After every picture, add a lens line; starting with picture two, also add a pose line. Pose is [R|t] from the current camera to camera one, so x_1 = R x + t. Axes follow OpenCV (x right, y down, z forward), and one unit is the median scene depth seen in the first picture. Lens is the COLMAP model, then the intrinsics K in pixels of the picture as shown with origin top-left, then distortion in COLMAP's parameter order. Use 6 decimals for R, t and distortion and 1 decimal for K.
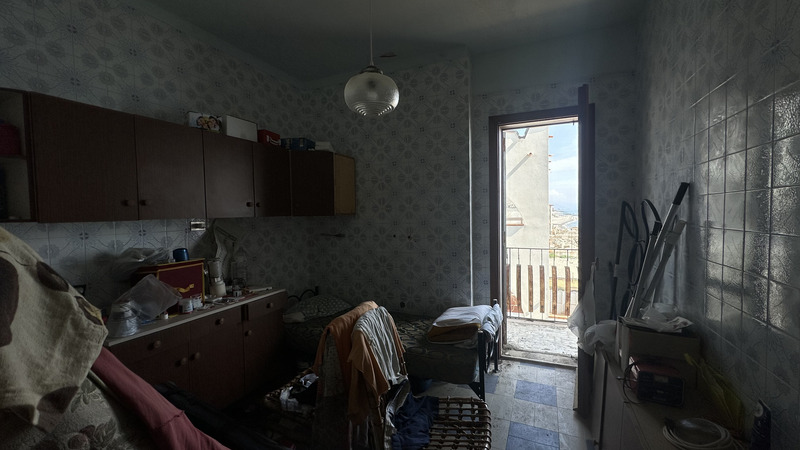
lens RADIAL K [[318.1, 0, 395.5], [0, 318.1, 226.8], [0, 0, 1]] dist [-0.012365, 0.000072]
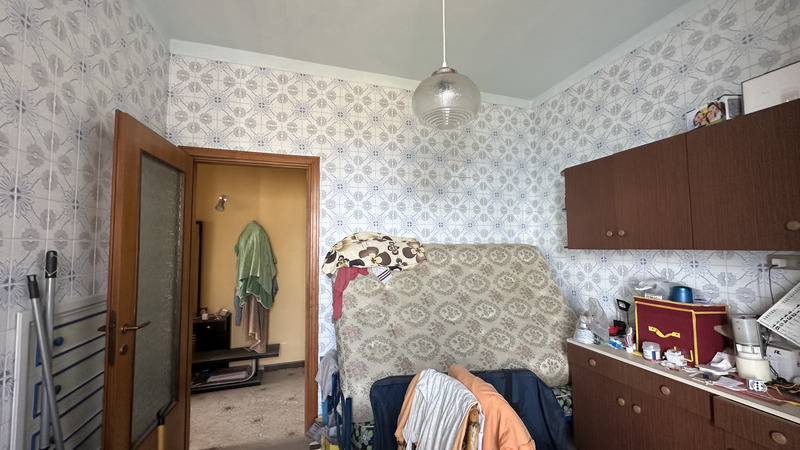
lens RADIAL K [[318.1, 0, 397.7], [0, 318.1, 223.3], [0, 0, 1]] dist [-0.012365, 0.000072]
pose [[-0.747440, -0.032241, -0.663547, 0.401604], [-0.021054, 0.999470, -0.024847, -0.056165], [0.663996, -0.004602, -0.747722, 1.129678]]
